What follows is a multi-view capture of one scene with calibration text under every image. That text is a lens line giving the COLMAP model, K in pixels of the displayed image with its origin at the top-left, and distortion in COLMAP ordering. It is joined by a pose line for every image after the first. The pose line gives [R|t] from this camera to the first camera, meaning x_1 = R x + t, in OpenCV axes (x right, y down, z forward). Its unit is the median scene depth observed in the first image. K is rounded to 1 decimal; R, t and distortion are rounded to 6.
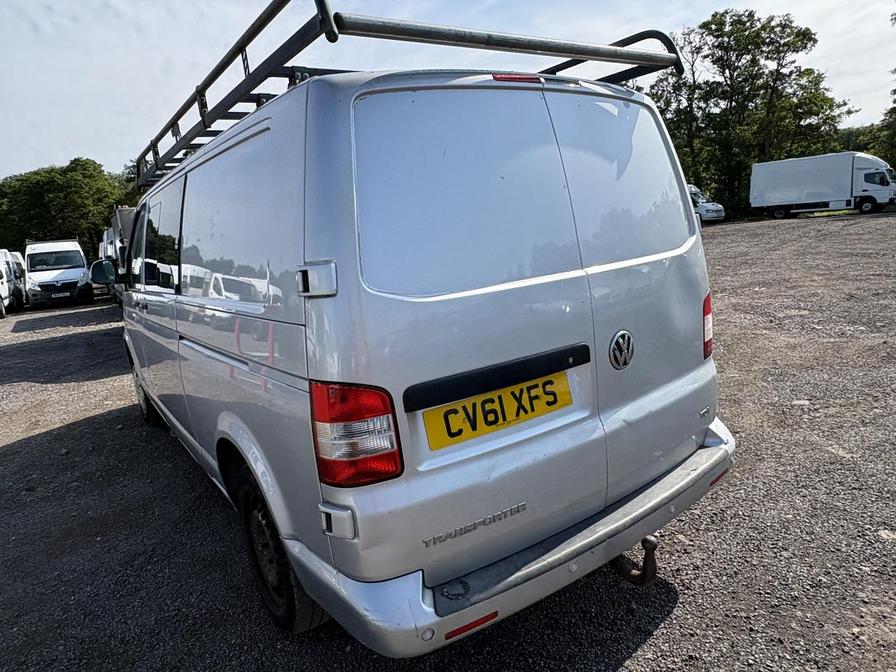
lens RADIAL K [[575.0, 0, 438.6], [0, 575.0, 331.4], [0, 0, 1]] dist [0.016806, -0.004062]
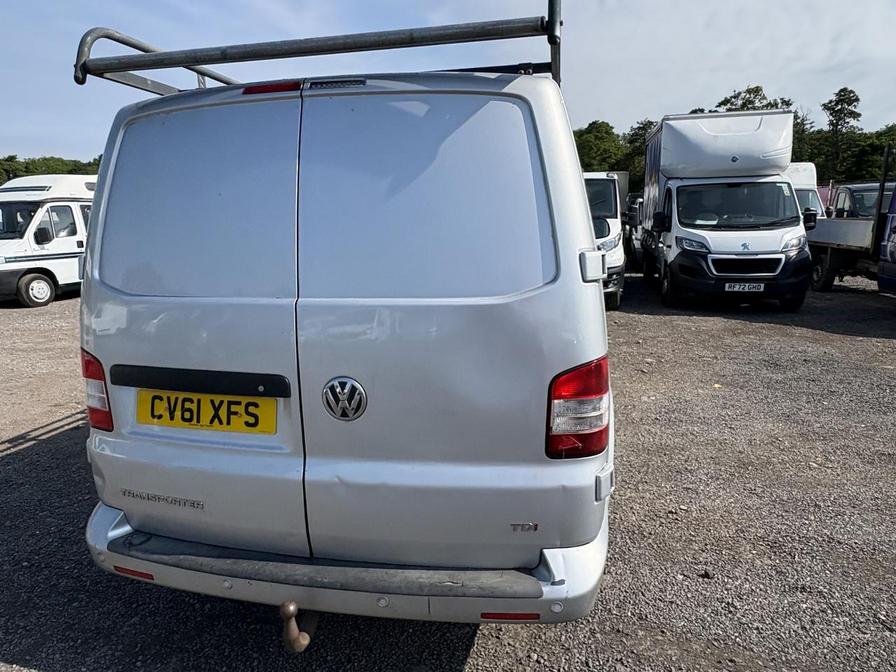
lens RADIAL K [[575.0, 0, 465.6], [0, 575.0, 334.5], [0, 0, 1]] dist [0.016806, -0.004062]
pose [[0.685739, 0.232458, -0.689729, 1.130920], [-0.181210, 0.972315, 0.147535, -0.247500], [0.704929, 0.023815, 0.708878, 0.567941]]
